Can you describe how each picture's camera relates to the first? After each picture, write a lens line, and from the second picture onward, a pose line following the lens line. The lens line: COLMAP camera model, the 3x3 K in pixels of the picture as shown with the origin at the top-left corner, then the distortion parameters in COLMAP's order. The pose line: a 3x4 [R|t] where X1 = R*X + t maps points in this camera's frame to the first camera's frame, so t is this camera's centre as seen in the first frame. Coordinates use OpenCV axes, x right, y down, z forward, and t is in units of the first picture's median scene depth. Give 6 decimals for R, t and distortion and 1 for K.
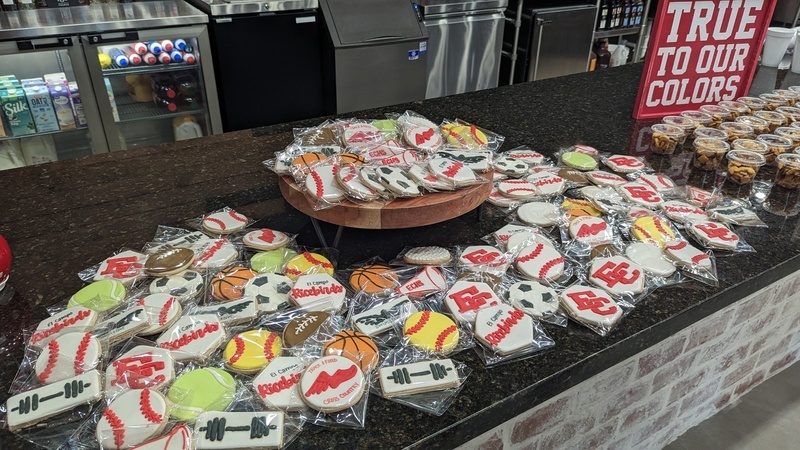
lens RADIAL K [[567.4, 0, 388.8], [0, 567.4, 223.7], [0, 0, 1]] dist [0.042423, -0.036234]
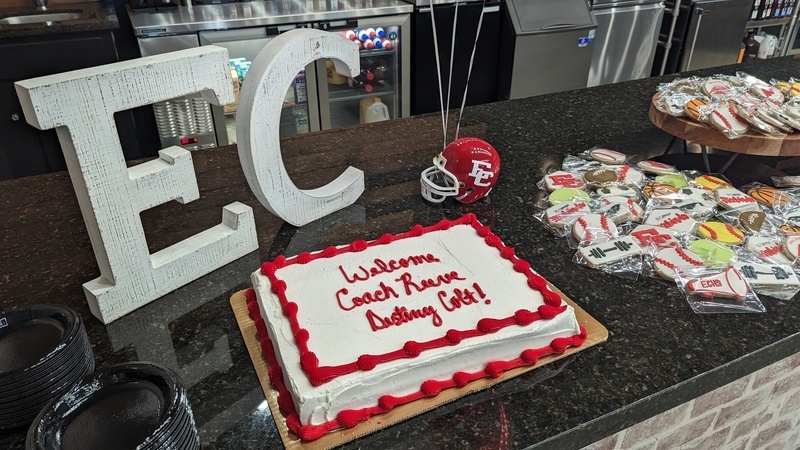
lens RADIAL K [[567.4, 0, 388.8], [0, 567.4, 223.7], [0, 0, 1]] dist [0.042423, -0.036234]
pose [[0.994287, 0.035252, -0.100749, -0.223537], [-0.034874, 0.999377, 0.005512, 0.055269], [0.100881, -0.001967, 0.994897, -0.111097]]
